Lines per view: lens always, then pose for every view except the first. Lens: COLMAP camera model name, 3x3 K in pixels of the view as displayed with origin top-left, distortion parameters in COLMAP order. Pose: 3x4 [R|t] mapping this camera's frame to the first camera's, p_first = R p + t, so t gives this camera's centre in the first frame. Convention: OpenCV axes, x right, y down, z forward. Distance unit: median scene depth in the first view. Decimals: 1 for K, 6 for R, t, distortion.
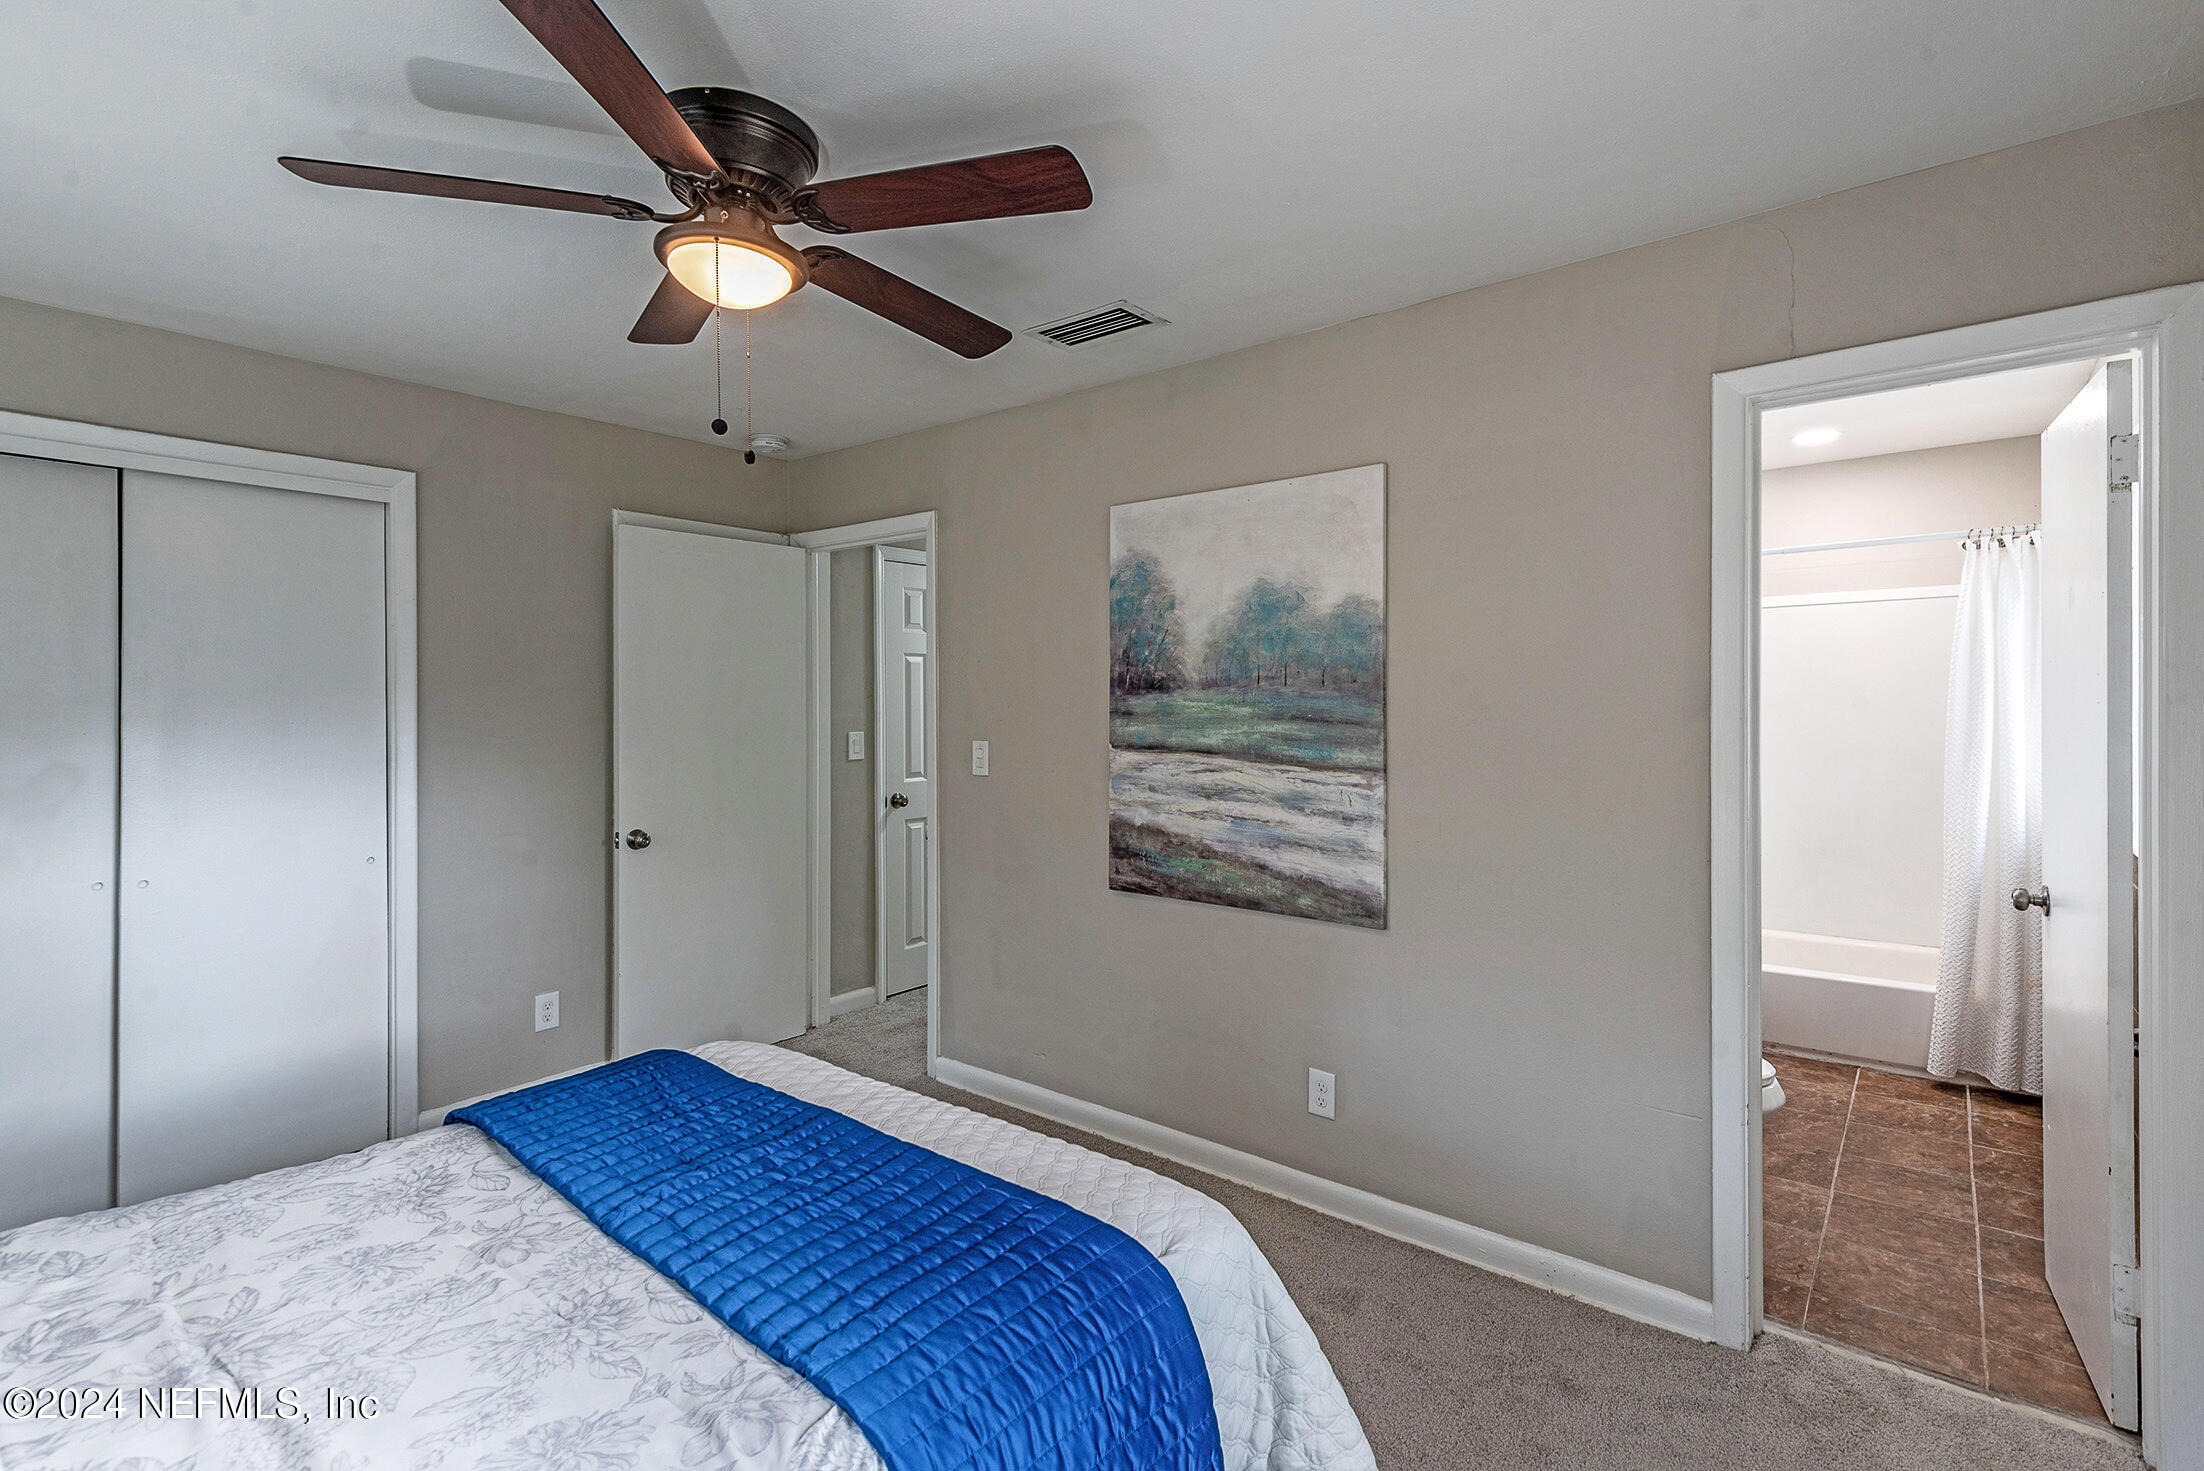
lens RADIAL K [[990.9, 0, 1107.3], [0, 990.9, 716.4], [0, 0, 1]] dist [0.017440, -0.000647]
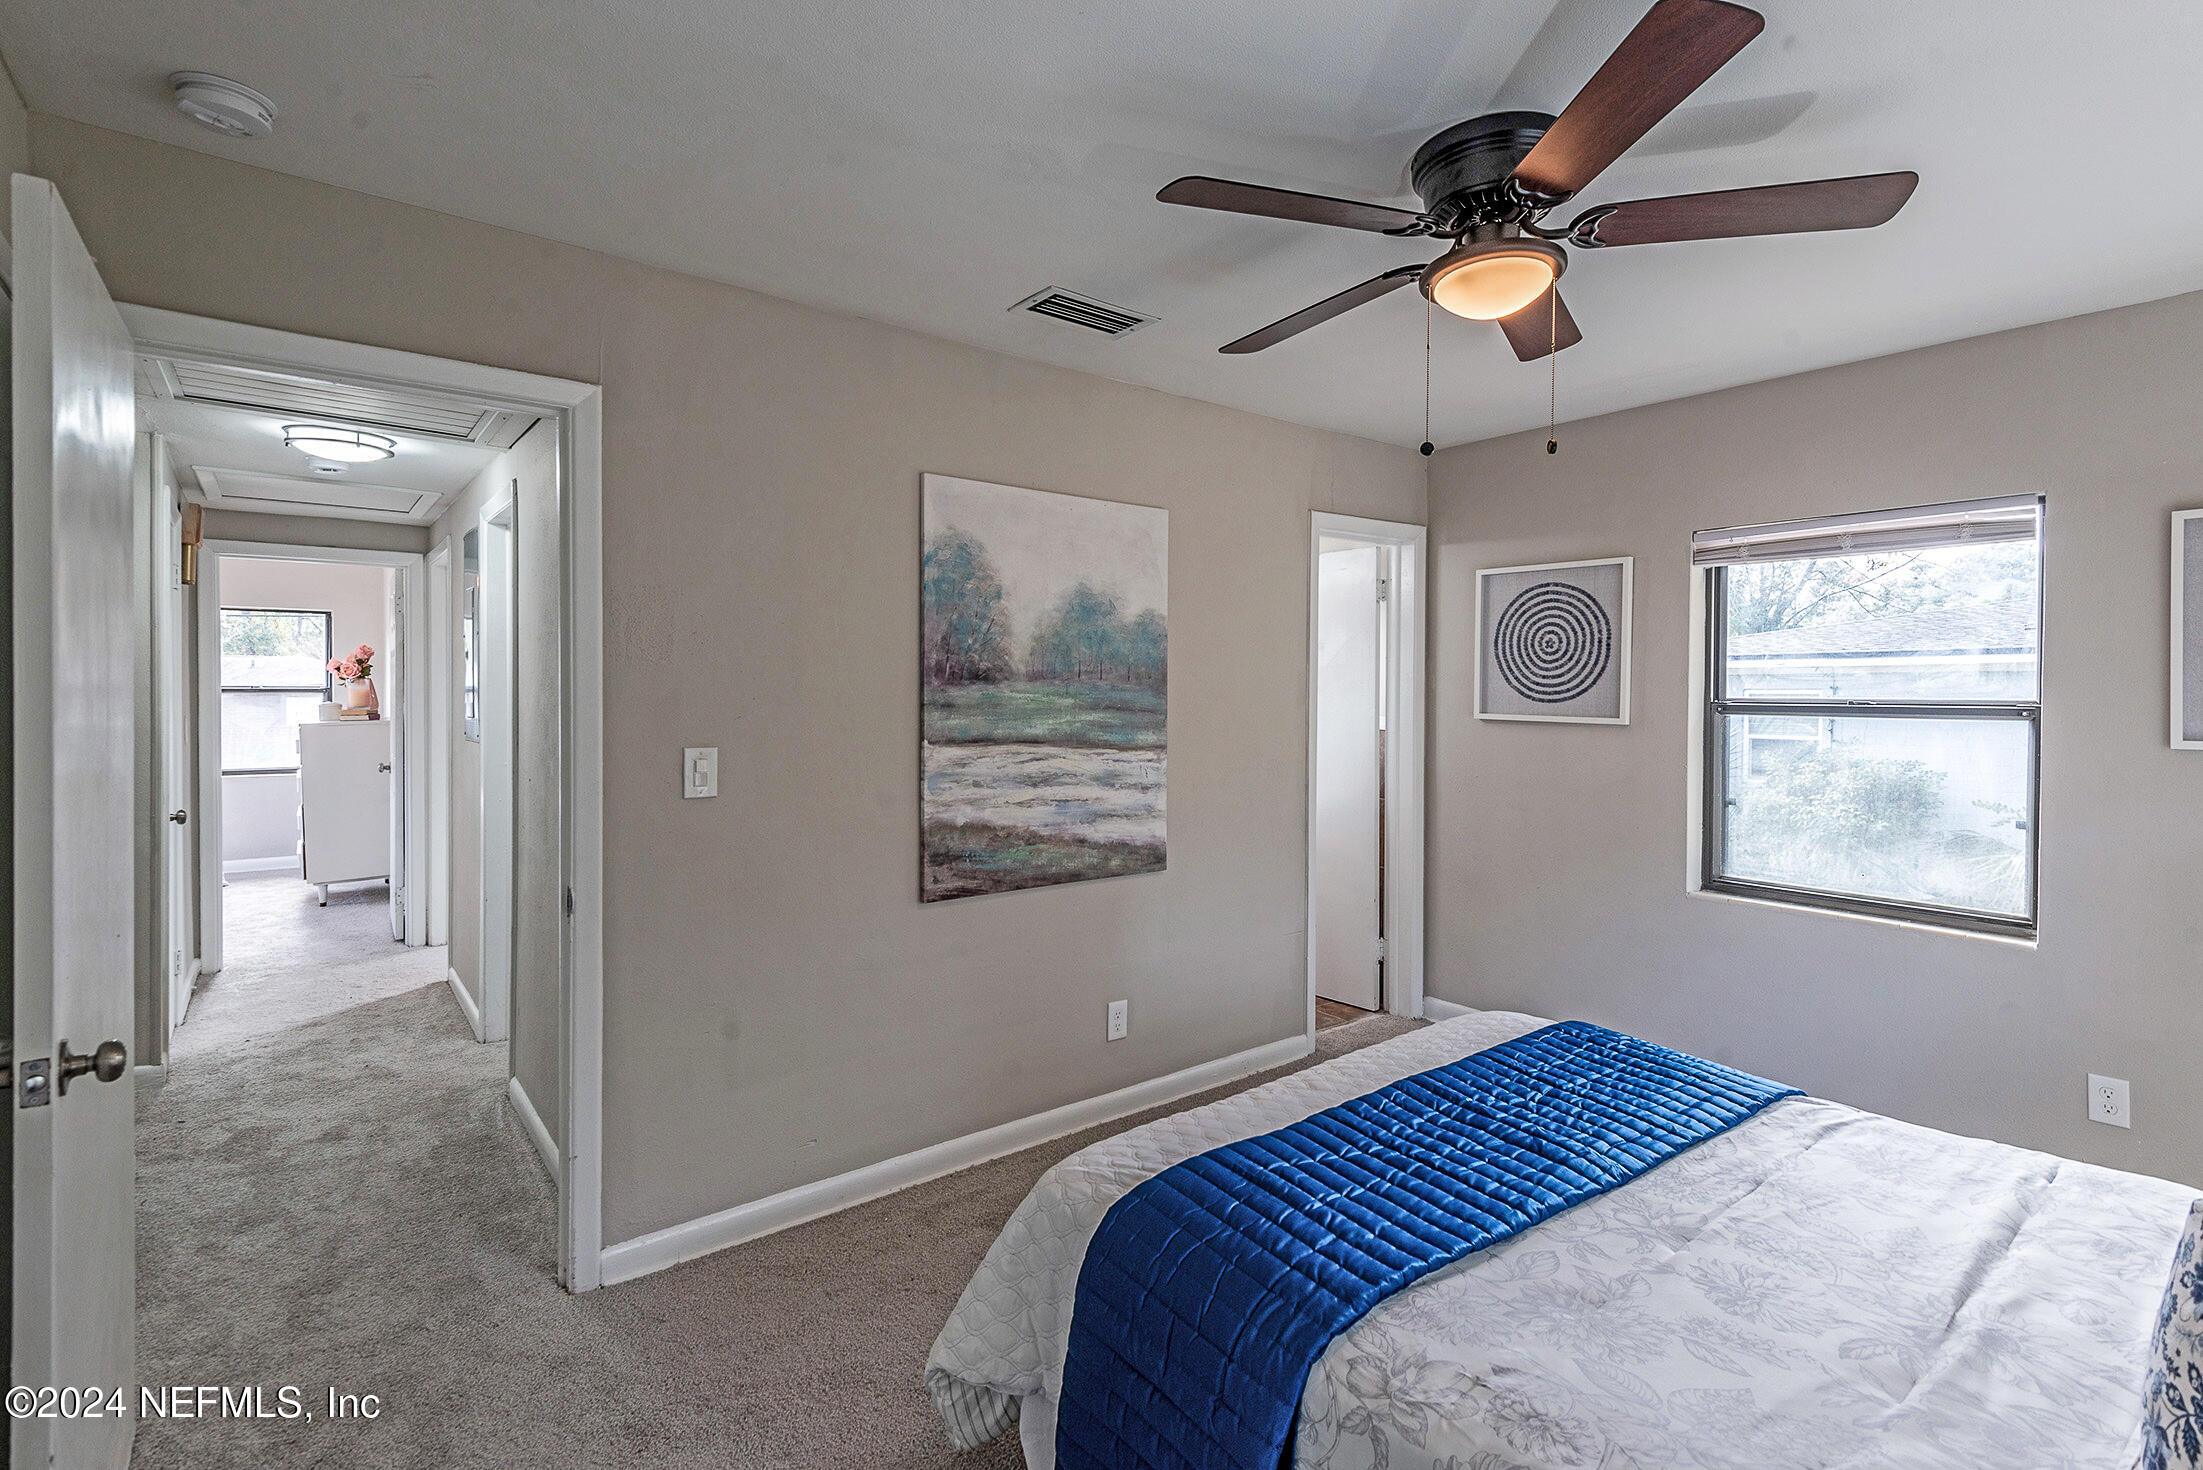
lens RADIAL K [[990.5, 0, 1111.3], [0, 990.5, 714.5], [0, 0, 1]] dist [0.017440, -0.000647]
pose [[0.258943, -0.019237, 0.965701, -0.890725], [0.008987, 0.999806, 0.017506, -0.010117], [-0.965851, 0.004146, 0.259066, 0.662761]]
